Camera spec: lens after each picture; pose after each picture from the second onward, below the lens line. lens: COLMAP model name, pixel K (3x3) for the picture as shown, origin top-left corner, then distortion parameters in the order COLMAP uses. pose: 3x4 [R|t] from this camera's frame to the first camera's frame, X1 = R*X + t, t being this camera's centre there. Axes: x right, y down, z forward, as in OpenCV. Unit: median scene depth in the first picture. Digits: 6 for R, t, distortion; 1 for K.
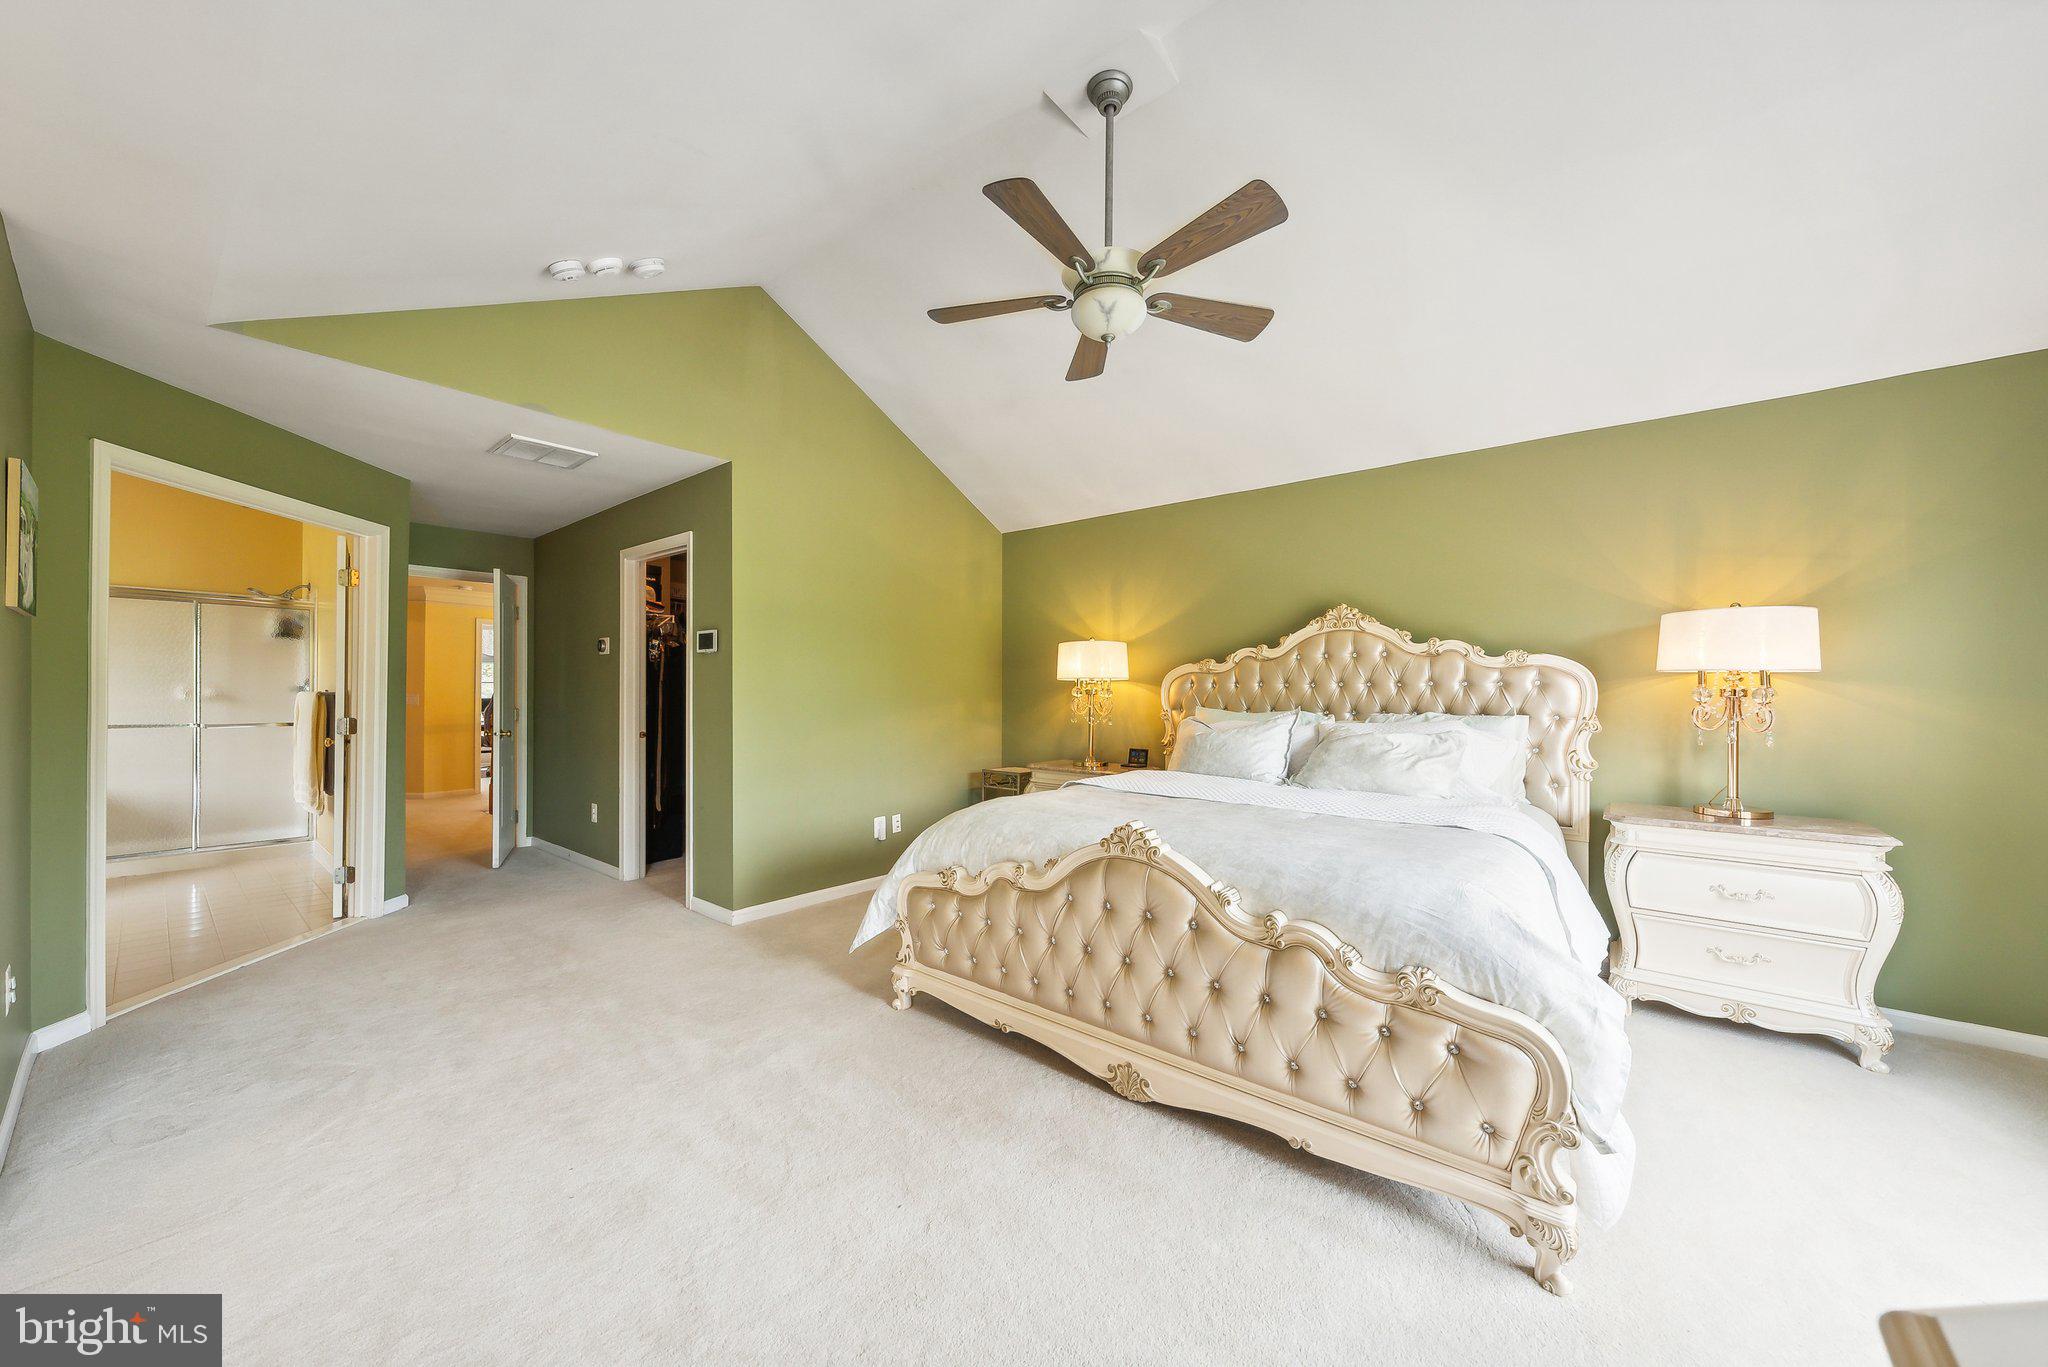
lens RADIAL K [[689.2, 0, 1029.8], [0, 689.2, 688.9], [0, 0, 1]] dist [-0.002353, -0.000018]
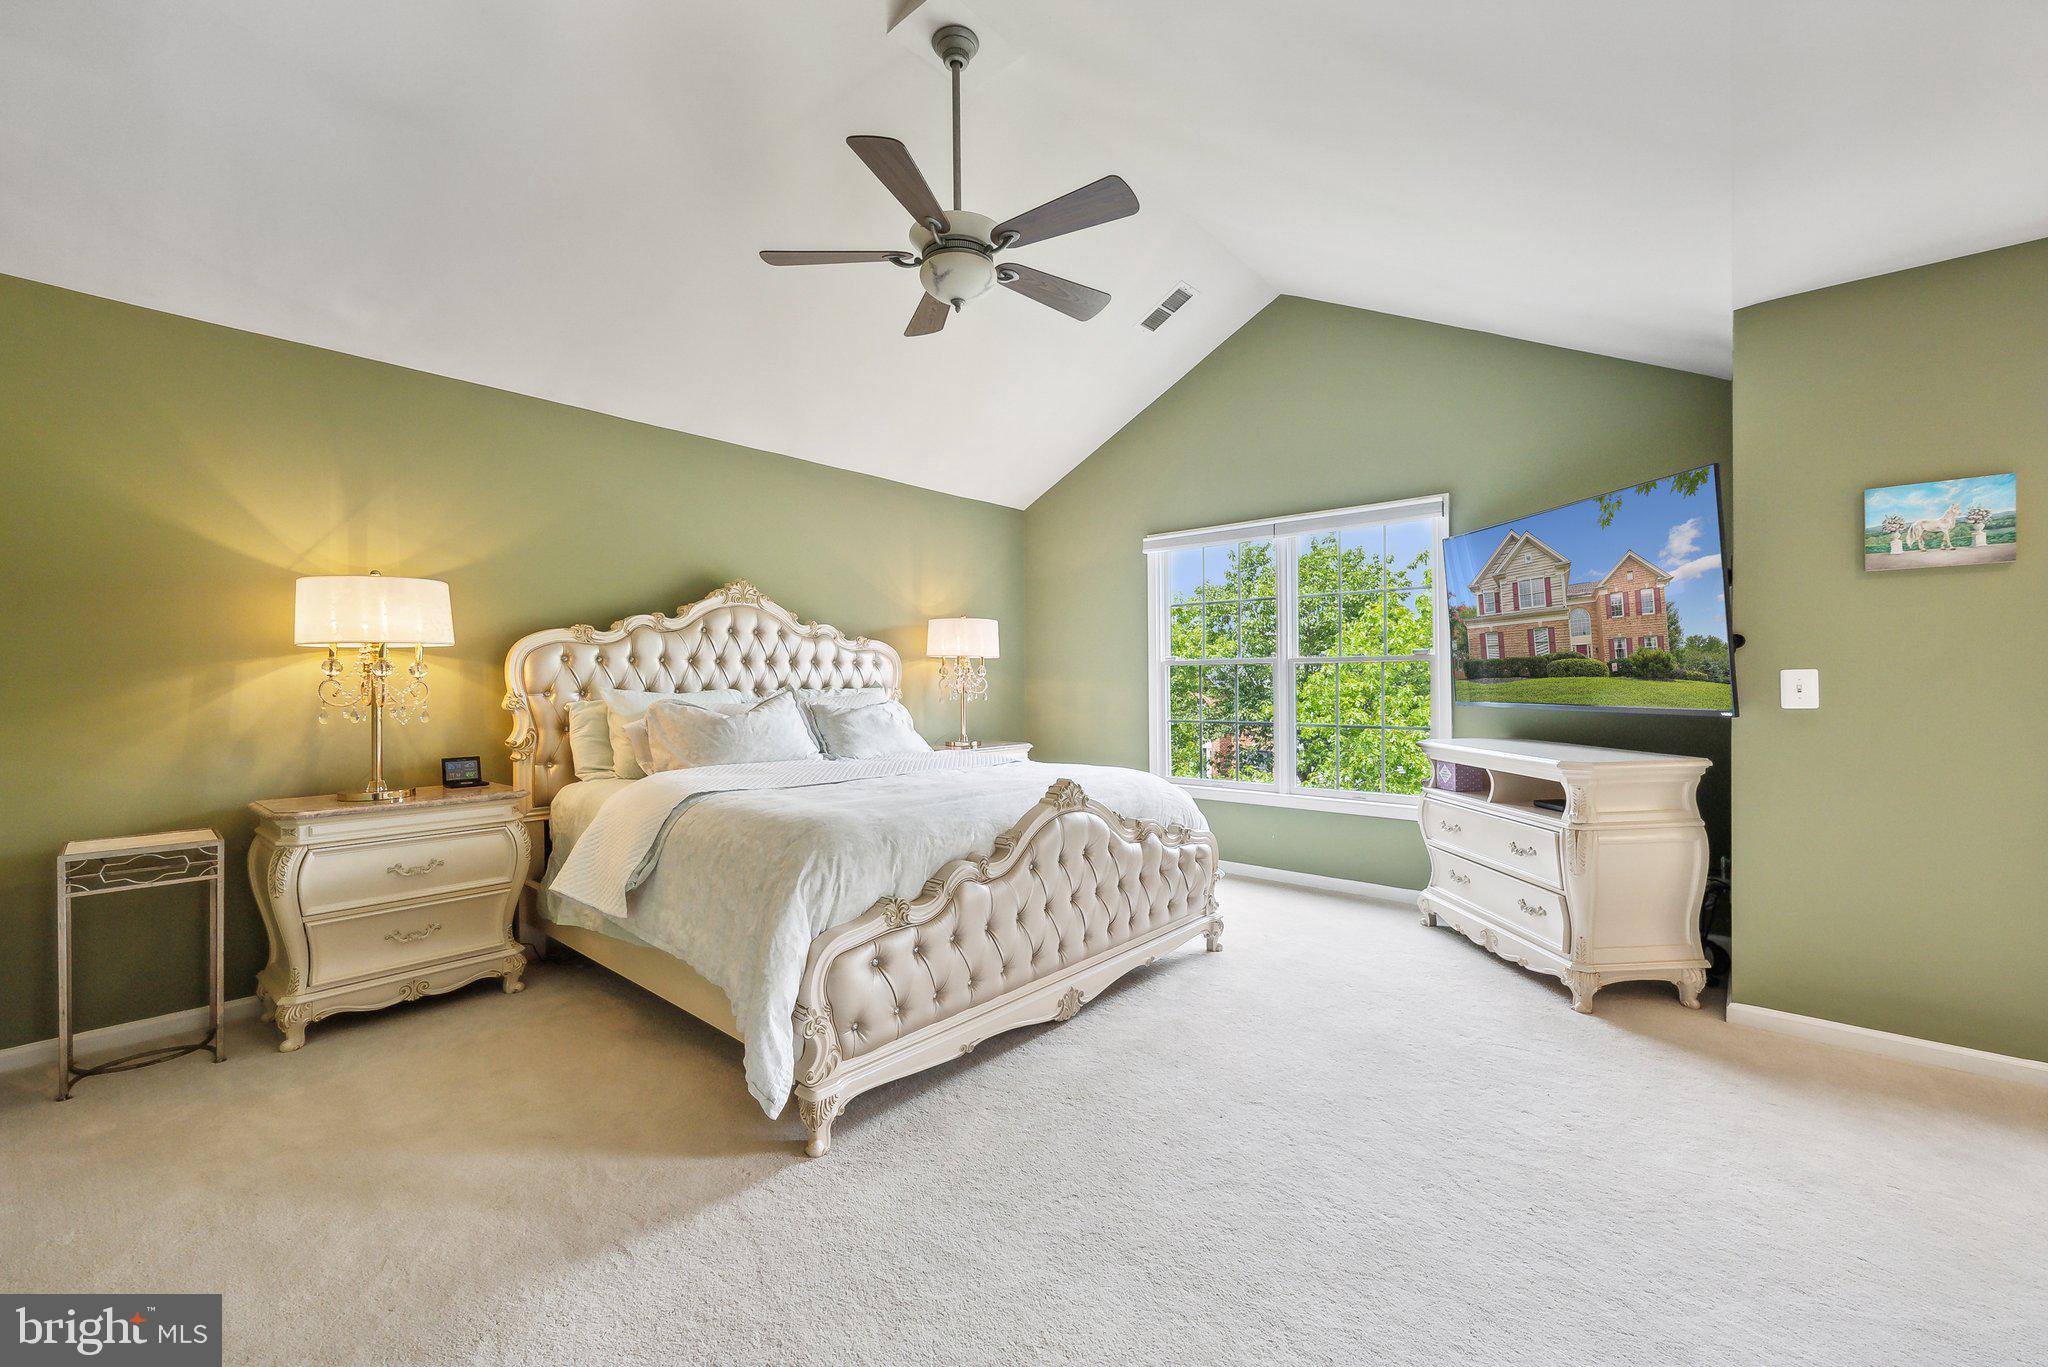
lens RADIAL K [[814.1, 0, 1023.6], [0, 814.1, 679.2], [0, 0, 1]] dist [0.003197, 0.000091]
pose [[0.063626, -0.013083, 0.997888, -0.673226], [-0.011957, 0.999832, 0.013871, -0.002194], [-0.997902, -0.012814, 0.063459, 0.538297]]
